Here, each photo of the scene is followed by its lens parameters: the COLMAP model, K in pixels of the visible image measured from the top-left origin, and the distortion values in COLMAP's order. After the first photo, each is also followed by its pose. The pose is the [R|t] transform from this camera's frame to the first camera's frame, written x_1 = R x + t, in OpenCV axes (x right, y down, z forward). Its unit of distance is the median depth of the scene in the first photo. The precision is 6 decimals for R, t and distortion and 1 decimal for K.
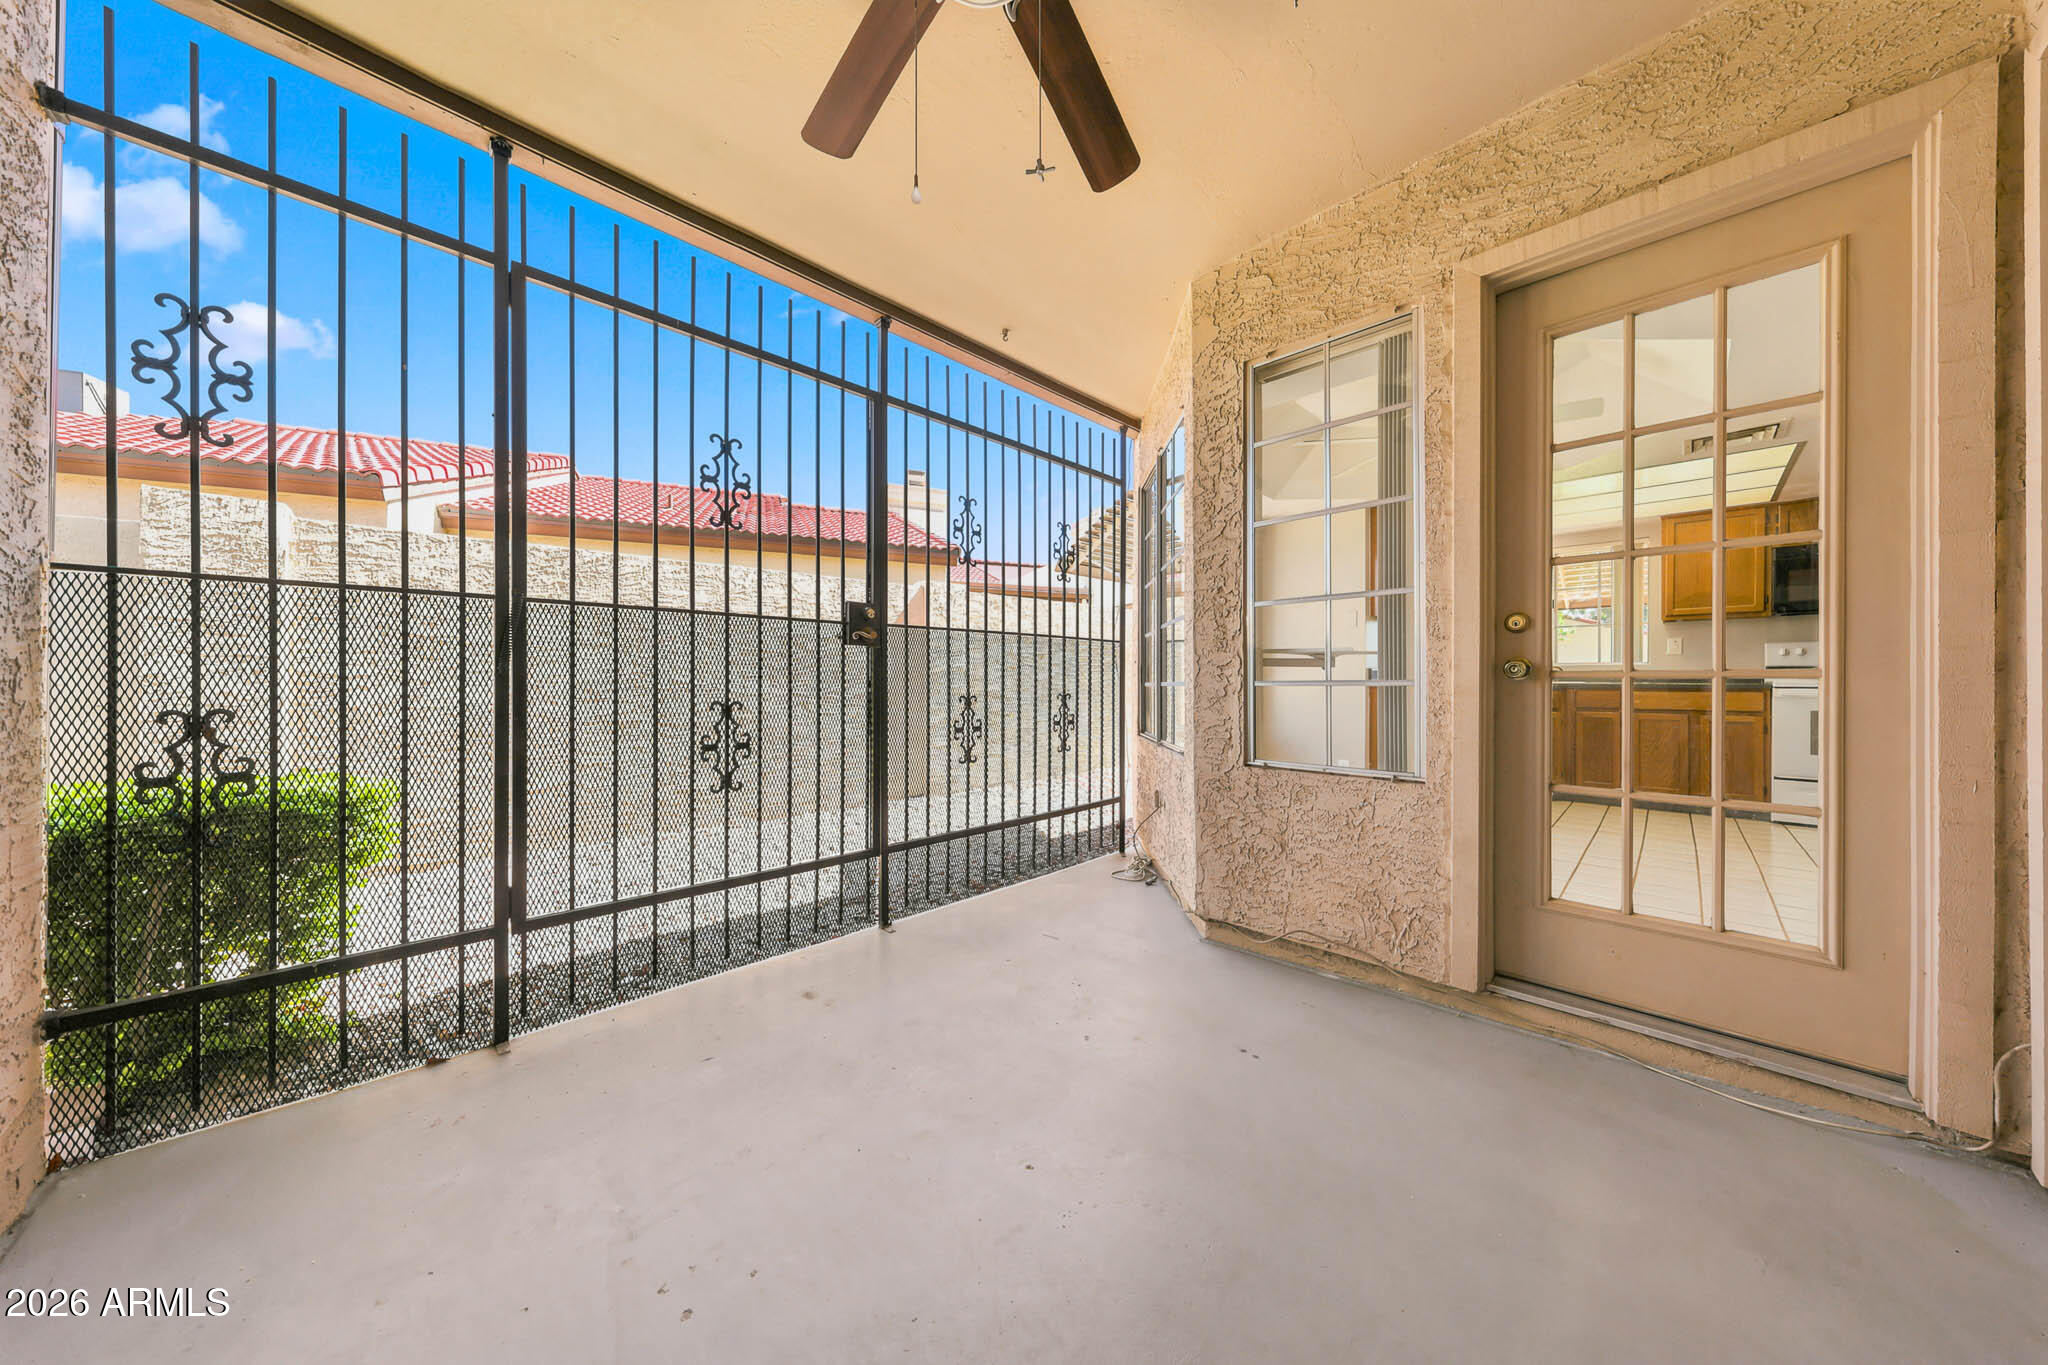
lens RADIAL K [[650.0, 0, 1020.3], [0, 650.0, 683.9], [0, 0, 1]] dist [0.000909, 0.000038]
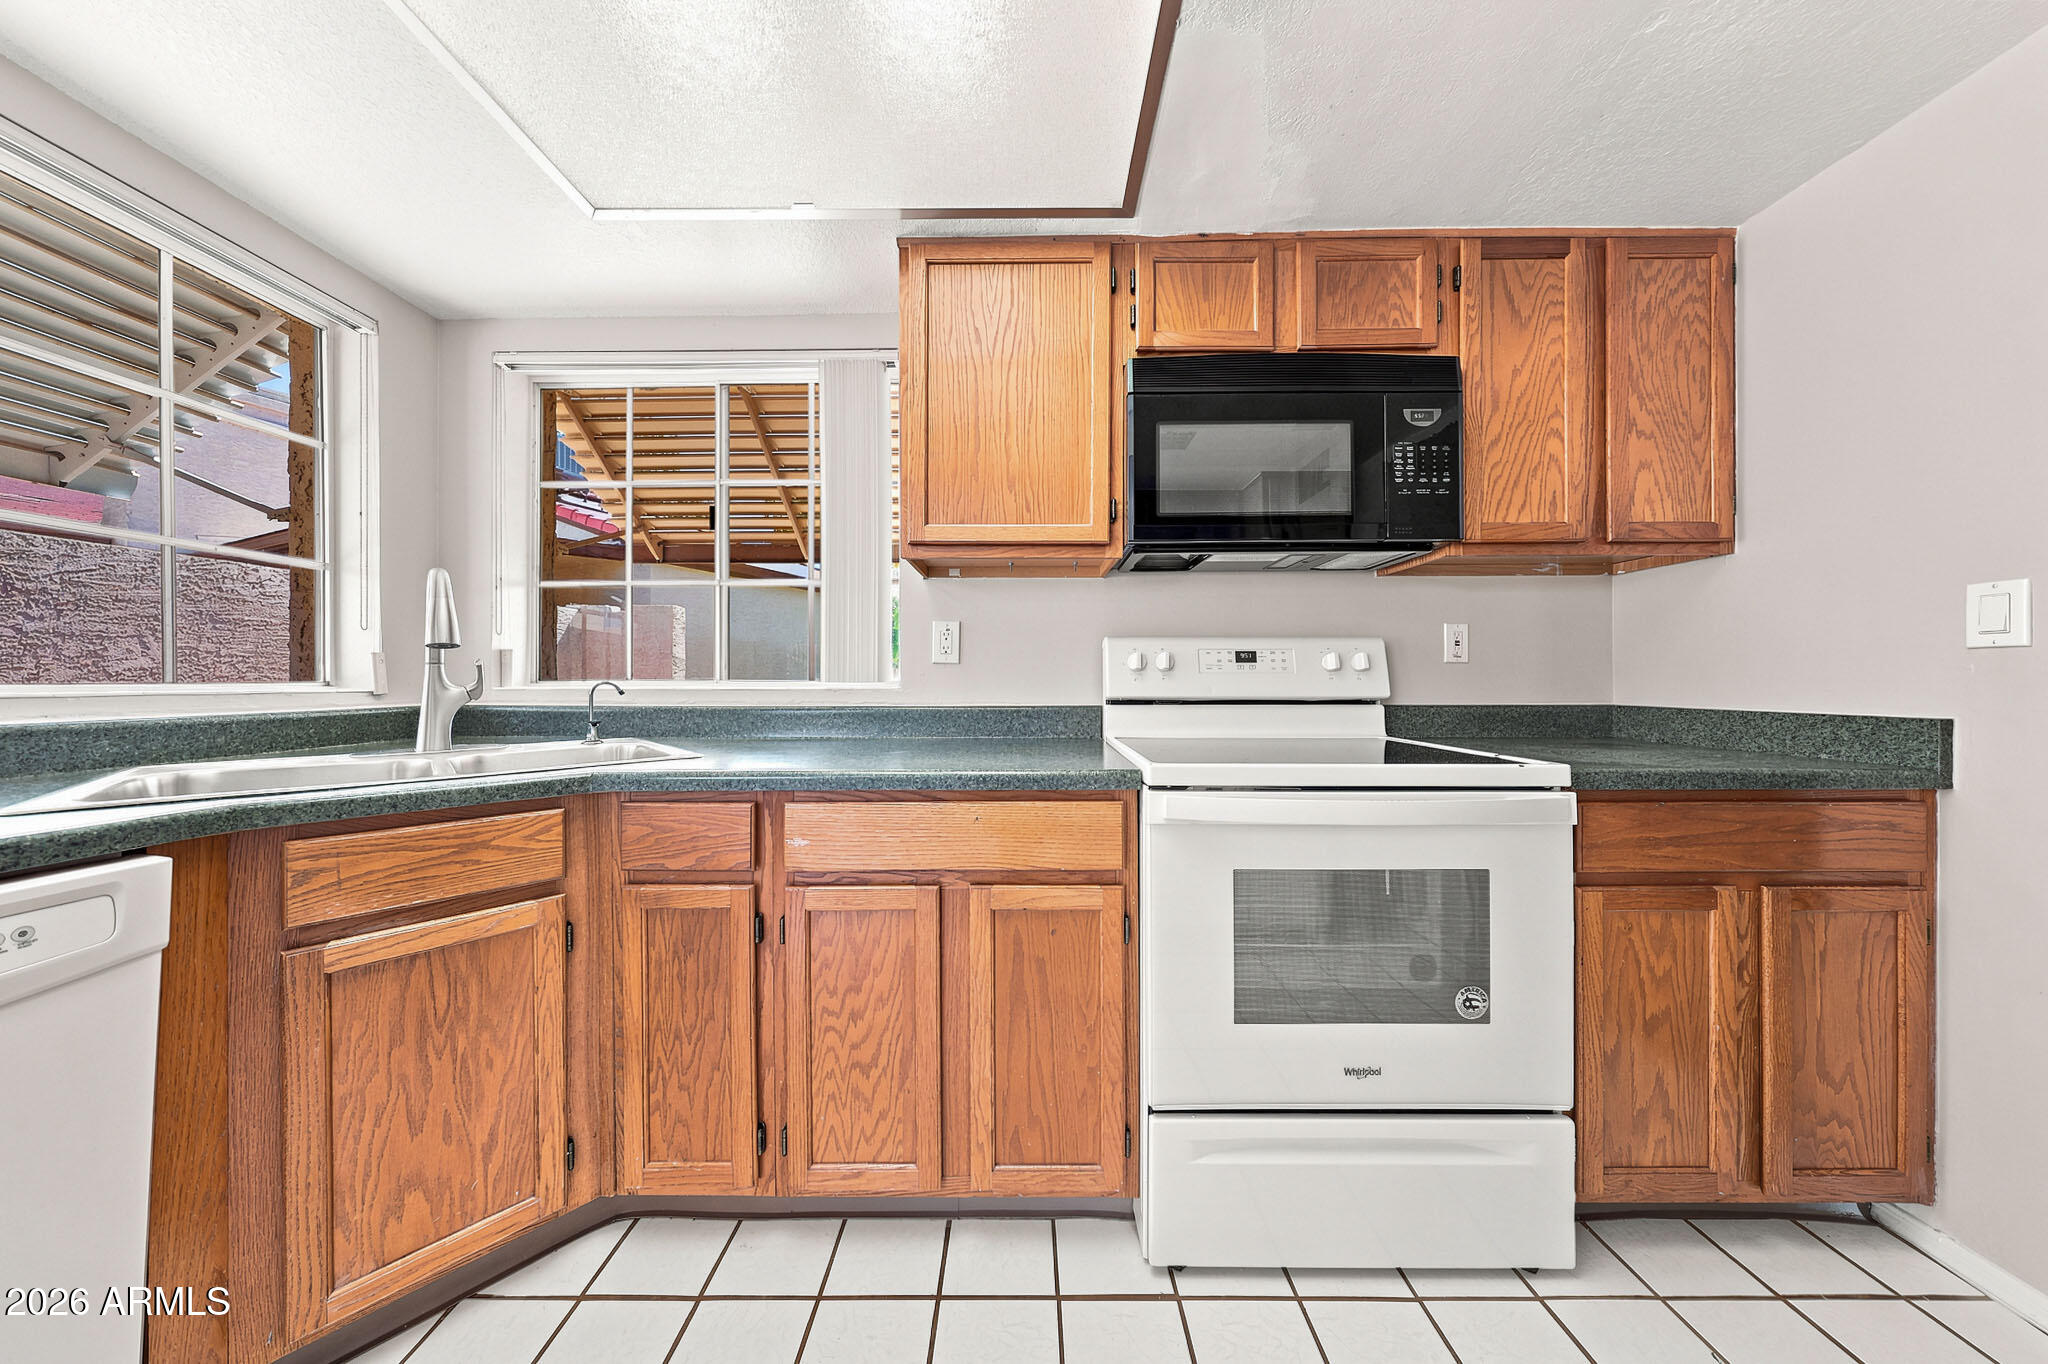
lens RADIAL K [[753.6, 0, 1021.1], [0, 753.6, 682.6], [0, 0, 1]] dist [0.000441, 0.000421]
pose [[0.703971, -0.004475, 0.710215, 0.834156], [0.005543, 0.999984, 0.000807, -0.039293], [-0.710207, 0.003368, 0.703985, 0.760988]]
